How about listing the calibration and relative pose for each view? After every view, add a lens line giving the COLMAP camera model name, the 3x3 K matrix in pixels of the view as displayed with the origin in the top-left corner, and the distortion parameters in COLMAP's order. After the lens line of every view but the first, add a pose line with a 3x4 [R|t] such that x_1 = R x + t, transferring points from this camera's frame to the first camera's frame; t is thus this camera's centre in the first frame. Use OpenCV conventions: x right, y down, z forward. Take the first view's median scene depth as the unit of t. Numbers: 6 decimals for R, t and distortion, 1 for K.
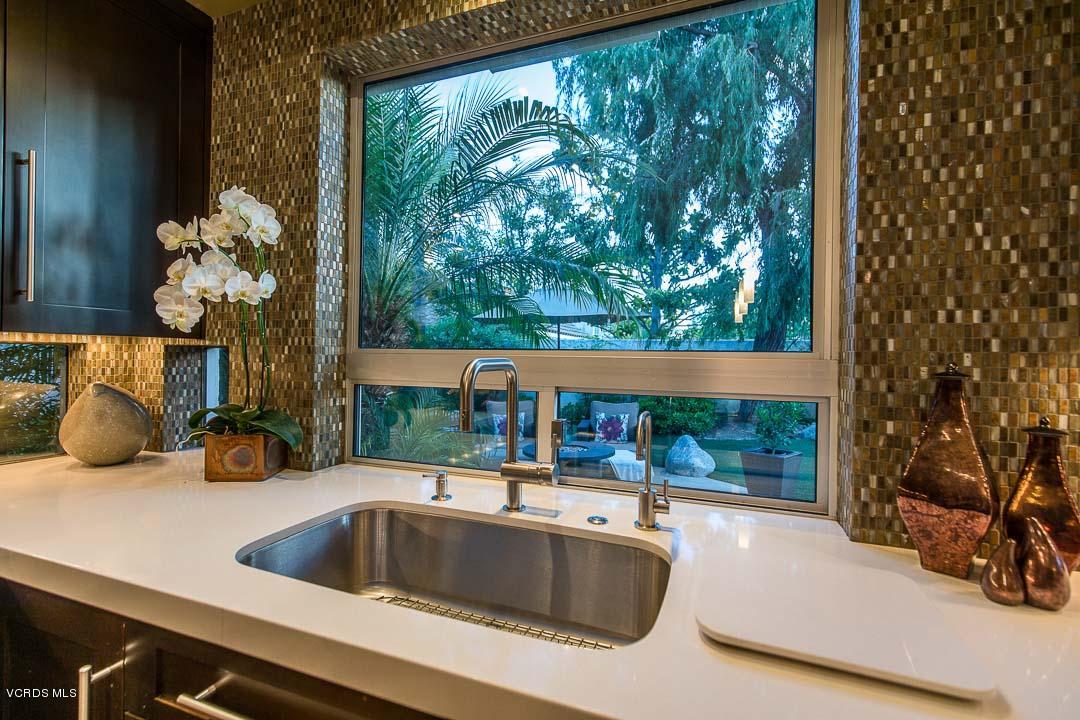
lens RADIAL K [[482.4, 0, 537.5], [0, 482.4, 358.6], [0, 0, 1]] dist [0.003692, -0.001770]
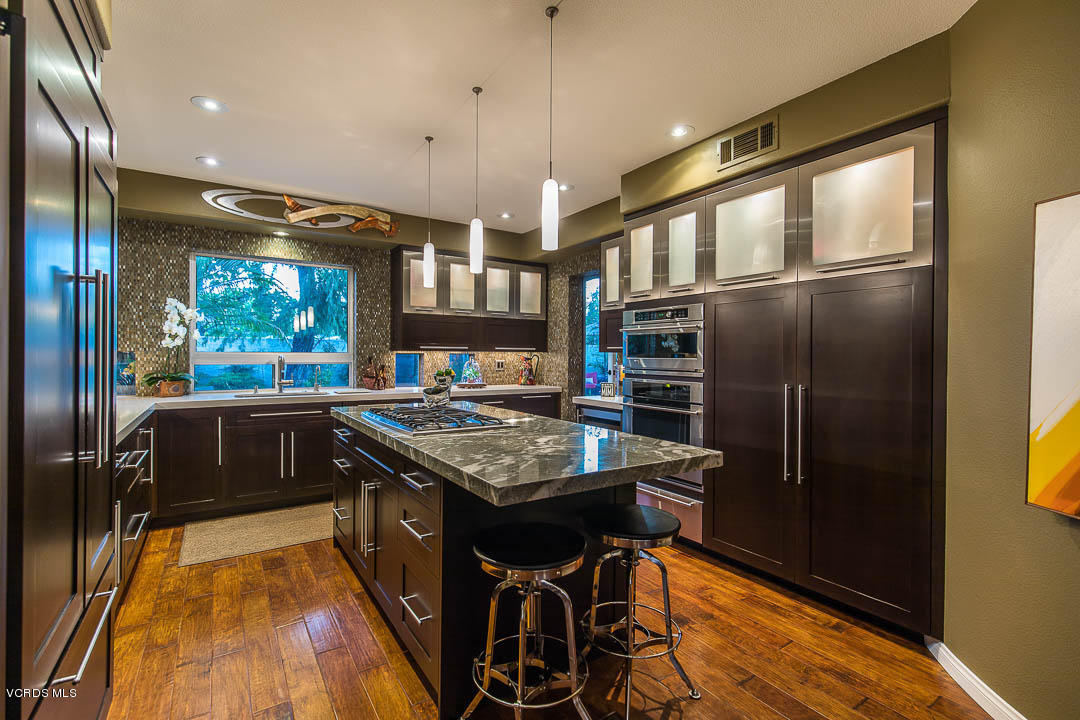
lens RADIAL K [[482.4, 0, 531.6], [0, 482.4, 358.7], [0, 0, 1]] dist [0.003692, -0.001770]
pose [[0.597482, -0.018679, 0.801665, -1.657044], [0.006622, 0.999810, 0.018360, -0.023842], [-0.801855, -0.005661, 0.597491, -2.518151]]
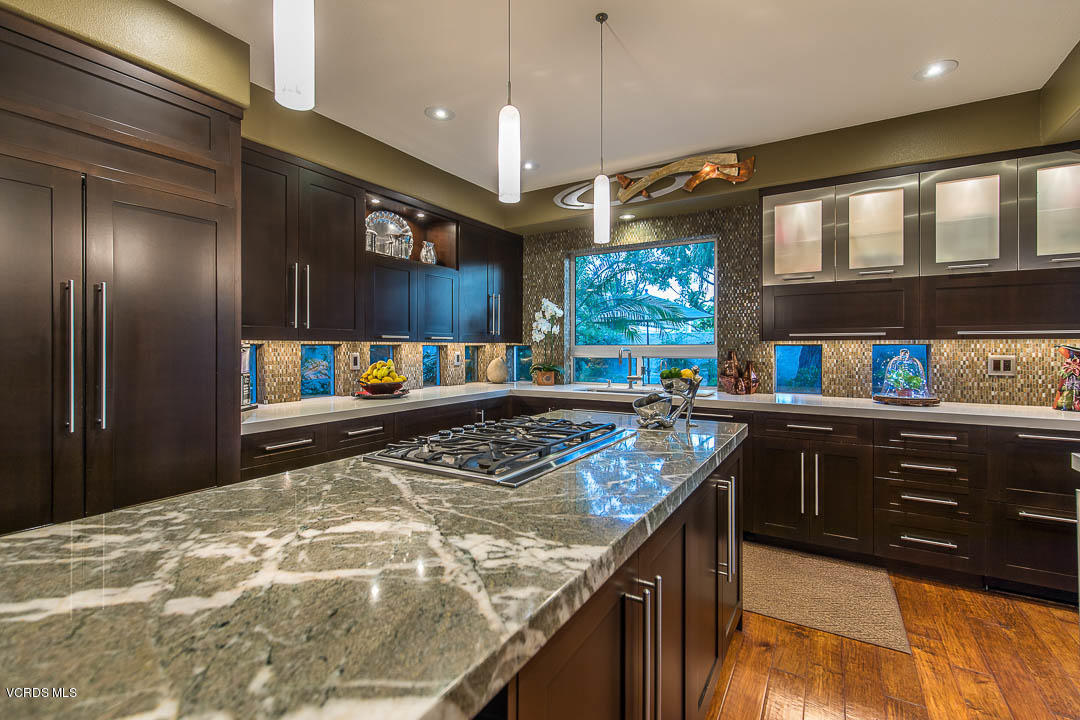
lens RADIAL K [[482.4, 0, 534.7], [0, 482.4, 347.5], [0, 0, 1]] dist [0.003692, -0.001770]
pose [[0.980967, -0.016576, -0.193467, -0.042112], [0.015564, 0.999856, -0.006747, 0.009814], [0.193551, 0.003607, 0.981084, -2.283658]]
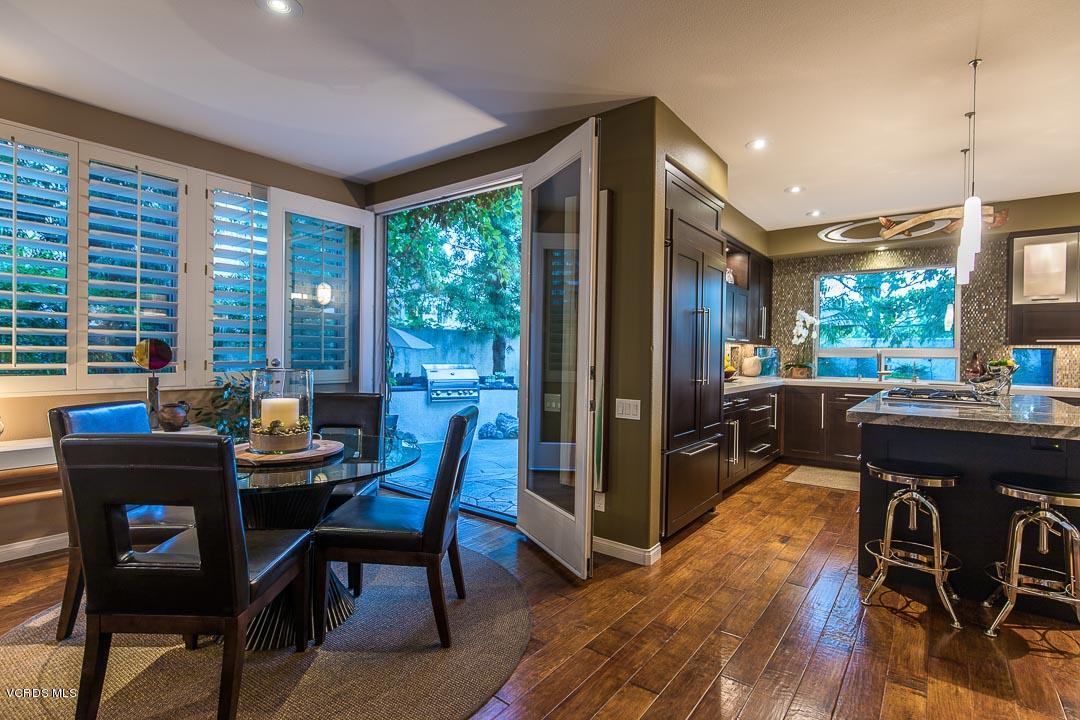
lens RADIAL K [[516.2, 0, 544.5], [0, 516.2, 357.4], [0, 0, 1]] dist [-0.007026, -0.000266]
pose [[0.956103, -0.001187, -0.293027, -1.425316], [0.000839, 0.999999, -0.001312, 0.065538], [0.293029, 0.001008, 0.956103, -3.973839]]
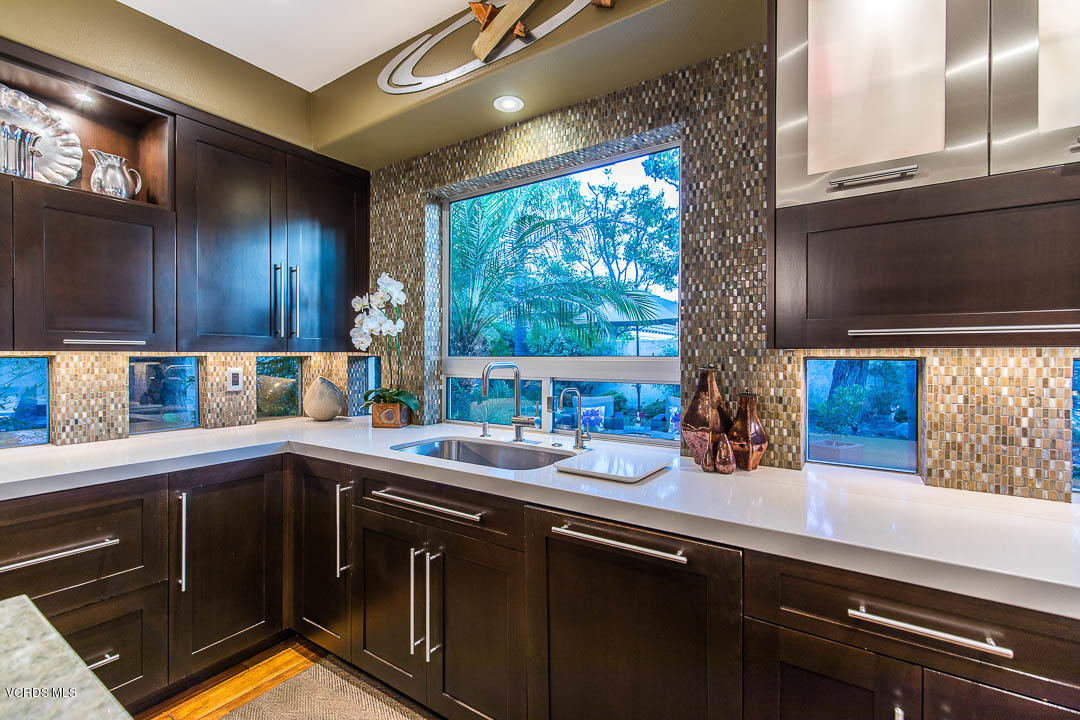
lens RADIAL K [[482.4, 0, 535.2], [0, 482.4, 359.0], [0, 0, 1]] dist [0.003692, -0.001770]
pose [[0.972256, -0.013588, -0.233523, 0.381998], [0.013799, 0.999905, -0.000730, -0.007846], [0.233511, -0.002512, 0.972351, -0.692226]]
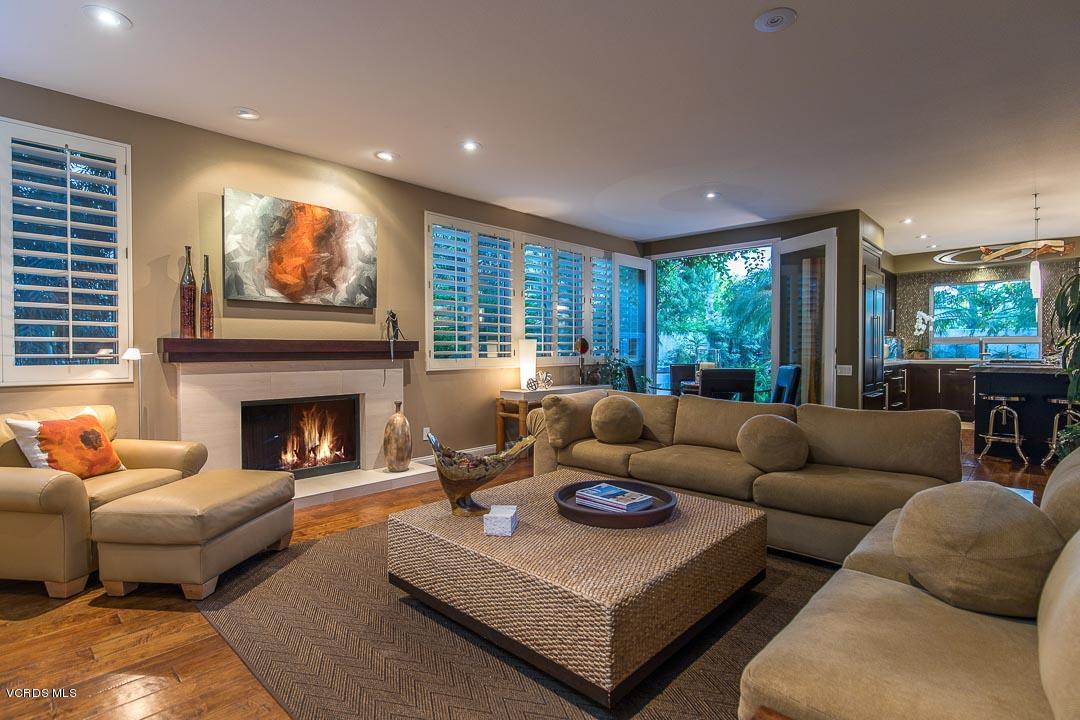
lens RADIAL K [[516.2, 0, 549.2], [0, 516.2, 356.3], [0, 0, 1]] dist [-0.007026, -0.000266]
pose [[0.917066, -0.010932, -0.398586, -2.271619], [0.013642, 0.999899, 0.003965, 0.118276], [0.398503, -0.009074, 0.917122, -6.645453]]
